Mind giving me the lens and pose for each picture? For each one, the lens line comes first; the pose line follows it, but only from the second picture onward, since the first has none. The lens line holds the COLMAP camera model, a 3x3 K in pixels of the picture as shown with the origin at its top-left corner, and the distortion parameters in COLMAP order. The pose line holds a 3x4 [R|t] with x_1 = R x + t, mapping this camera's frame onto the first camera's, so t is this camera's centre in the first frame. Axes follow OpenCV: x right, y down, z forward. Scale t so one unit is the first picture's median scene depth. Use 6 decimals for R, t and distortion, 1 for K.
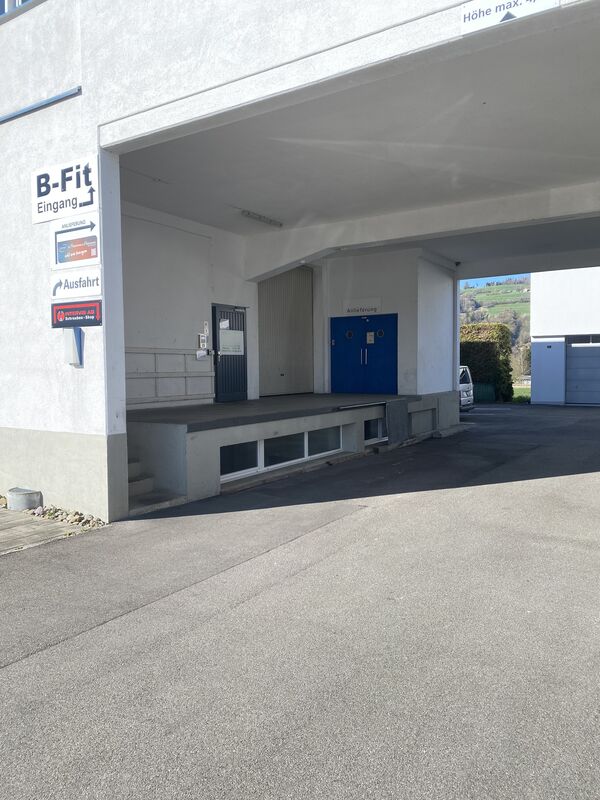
lens RADIAL K [[606.0, 0, 299.7], [0, 606.0, 399.8], [0, 0, 1]] dist [0.019733, -0.008777]
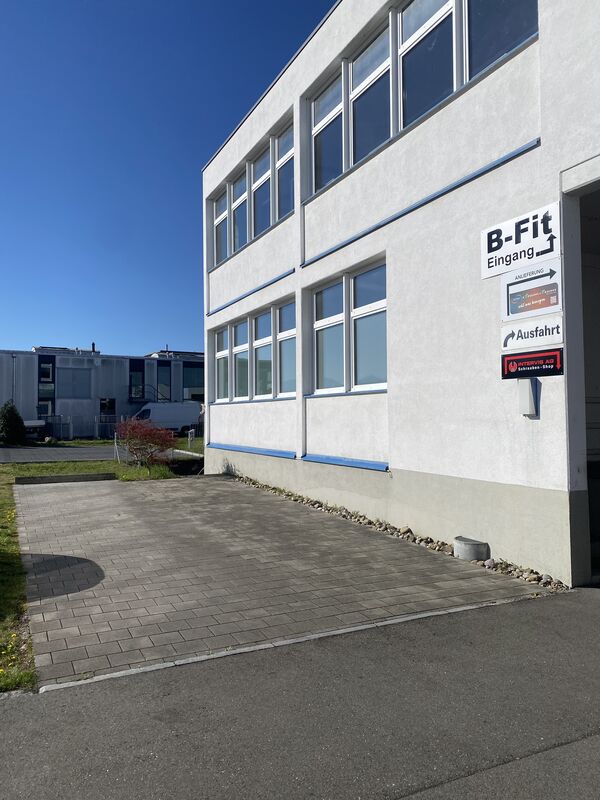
lens RADIAL K [[606.0, 0, 299.5], [0, 606.0, 399.1], [0, 0, 1]] dist [0.019733, -0.008777]
pose [[0.852666, -0.012219, -0.522314, -0.174831], [-0.029971, 0.996936, -0.072248, -0.002985], [0.521596, 0.077257, 0.849687, -0.021288]]
